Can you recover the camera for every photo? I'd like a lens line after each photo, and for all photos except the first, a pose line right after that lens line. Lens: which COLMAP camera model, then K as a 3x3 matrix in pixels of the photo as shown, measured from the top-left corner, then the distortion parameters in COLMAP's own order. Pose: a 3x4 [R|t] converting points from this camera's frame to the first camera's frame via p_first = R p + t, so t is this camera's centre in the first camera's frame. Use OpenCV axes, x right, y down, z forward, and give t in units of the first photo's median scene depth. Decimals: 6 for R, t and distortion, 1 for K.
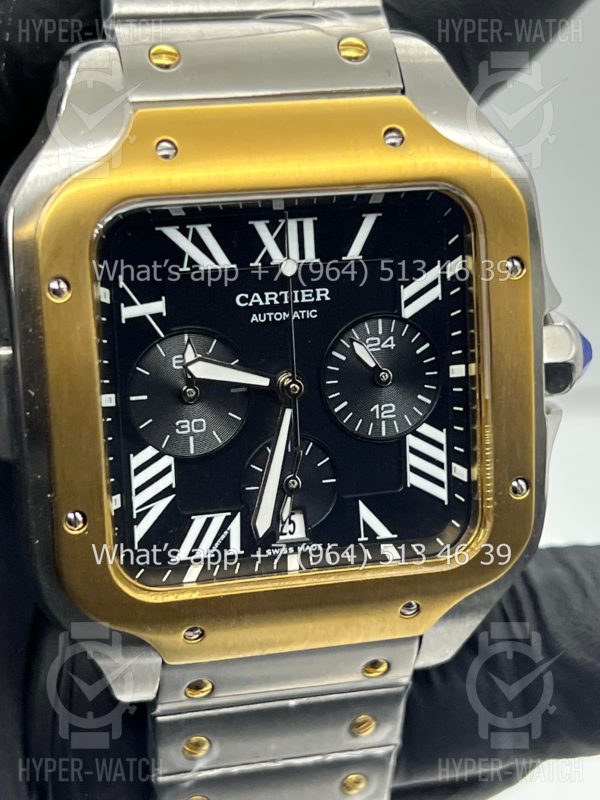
lens RADIAL K [[1919.8, 0, 300.2], [0, 1919.8, 402.9], [0, 0, 1]] dist [0.279885, 0.000000]
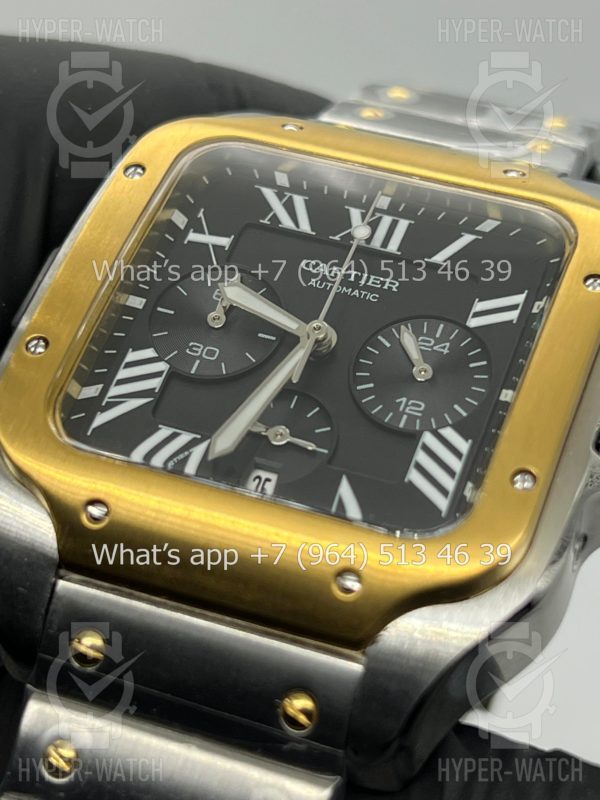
lens RADIAL K [[1919.8, 0, 299.4], [0, 1919.8, 398.5], [0, 0, 1]] dist [0.279885, 0.000000]
pose [[0.872384, 0.124287, -0.472757, 0.418499], [-0.429283, 0.657370, -0.619339, 0.573490], [0.233800, 0.743248, 0.626833, 0.448246]]
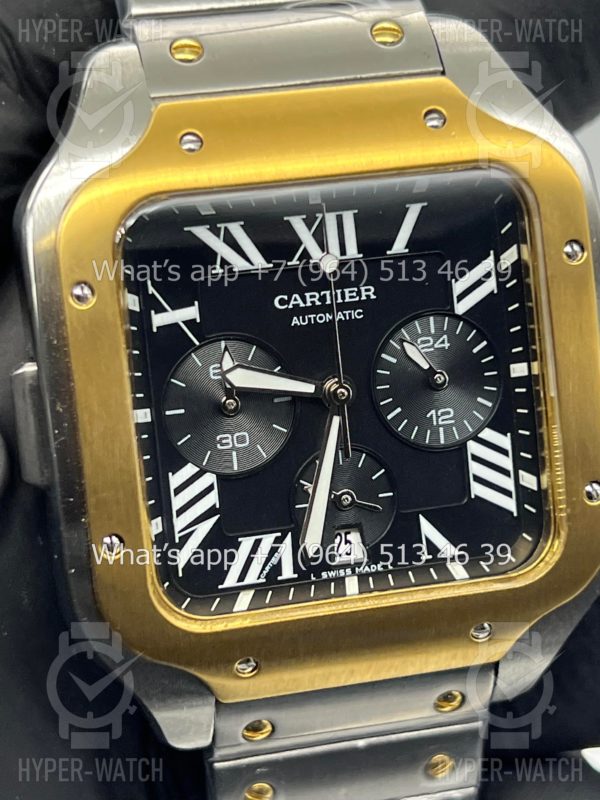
lens RADIAL K [[1919.8, 0, 300.0], [0, 1919.8, 396.1], [0, 0, 1]] dist [0.279885, 0.000000]
pose [[0.997592, -0.051920, -0.045991, 0.019128], [0.048825, 0.996622, -0.066029, 0.053246], [0.049263, 0.063624, 0.996757, 0.074318]]
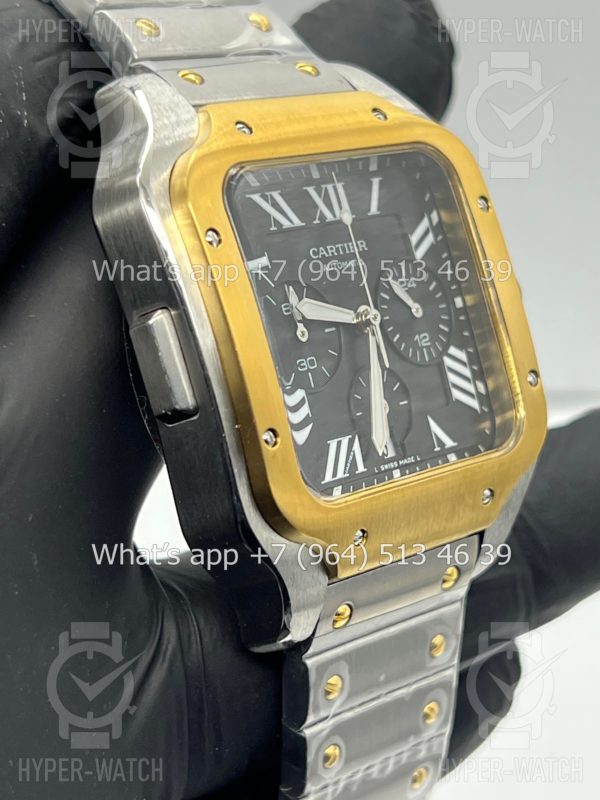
lens RADIAL K [[1919.8, 0, 312.2], [0, 1919.8, 399.8], [0, 0, 1]] dist [0.279885, 0.000000]
pose [[0.845790, -0.171464, 0.505213, -0.625451], [0.307769, 0.930309, -0.199507, 0.257041], [-0.435796, 0.324230, 0.839617, 0.054710]]
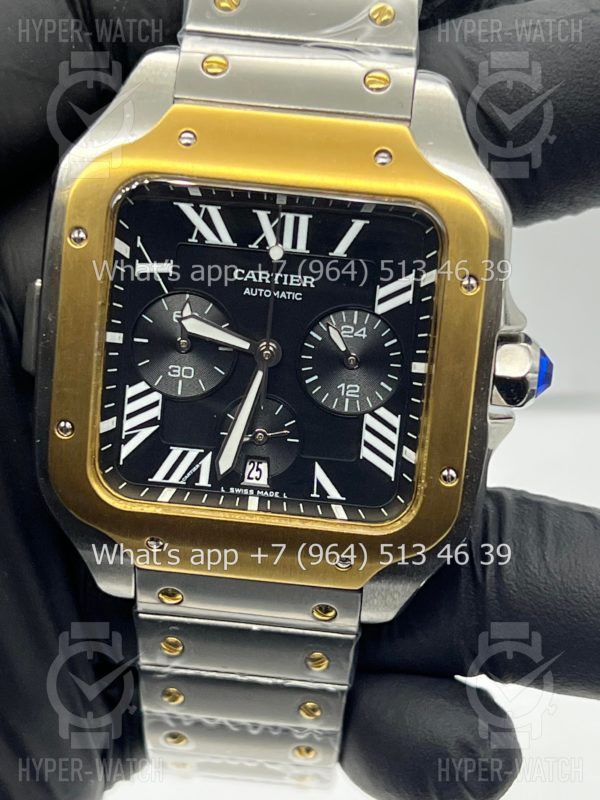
lens RADIAL K [[1919.8, 0, 301.8], [0, 1919.8, 394.5], [0, 0, 1]] dist [0.279885, 0.000000]
pose [[0.948816, 0.174901, -0.262978, 0.328903], [-0.181579, 0.983376, -0.001110, 0.013622], [0.258412, 0.048804, 0.964801, -0.132312]]
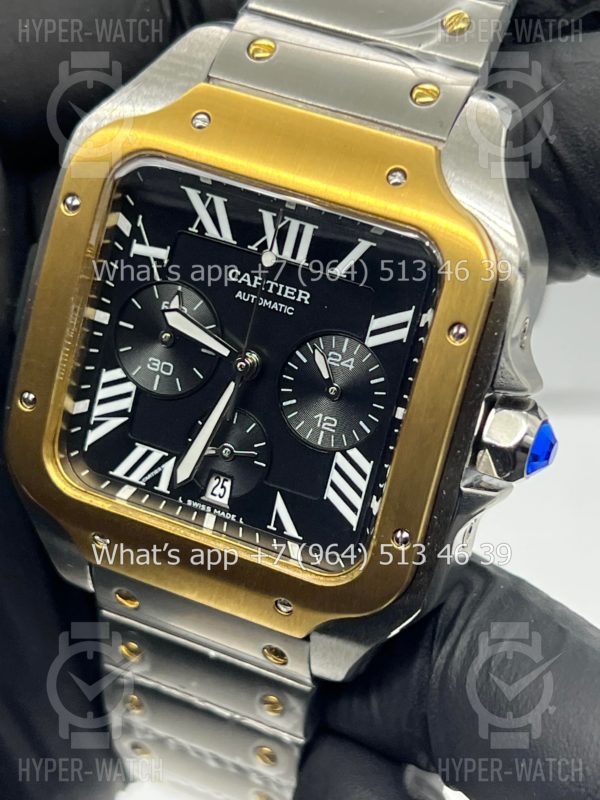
lens RADIAL K [[1919.8, 0, 298.9], [0, 1919.8, 400.7], [0, 0, 1]] dist [0.279885, 0.000000]
pose [[0.792439, 0.356802, -0.494706, 0.562098], [-0.371122, 0.925697, 0.073173, -0.080354], [0.484056, 0.125611, 0.865975, 0.074951]]
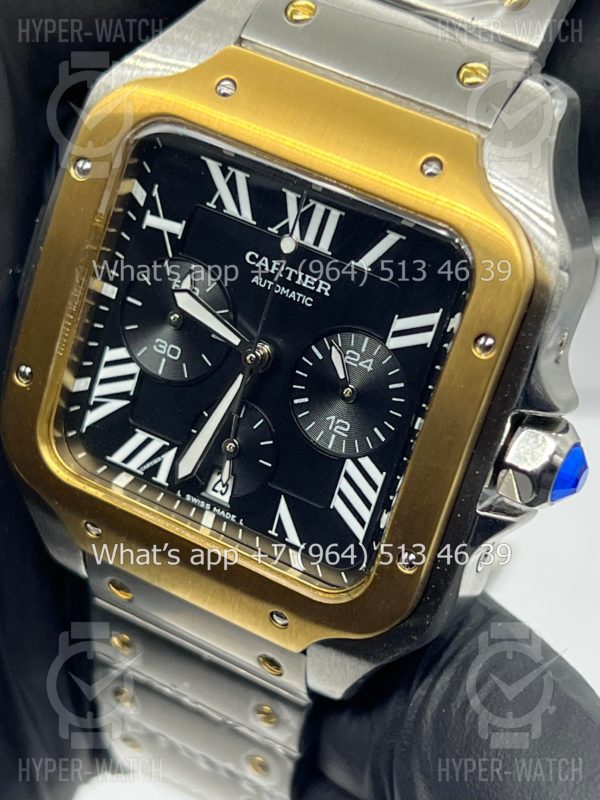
lens RADIAL K [[1919.8, 0, 300.7], [0, 1919.8, 401.4], [0, 0, 1]] dist [0.279885, 0.000000]
pose [[0.735160, 0.438114, -0.517297, 0.538612], [-0.434314, 0.890312, 0.136804, -0.134326], [0.520492, 0.124096, 0.844801, 0.167588]]
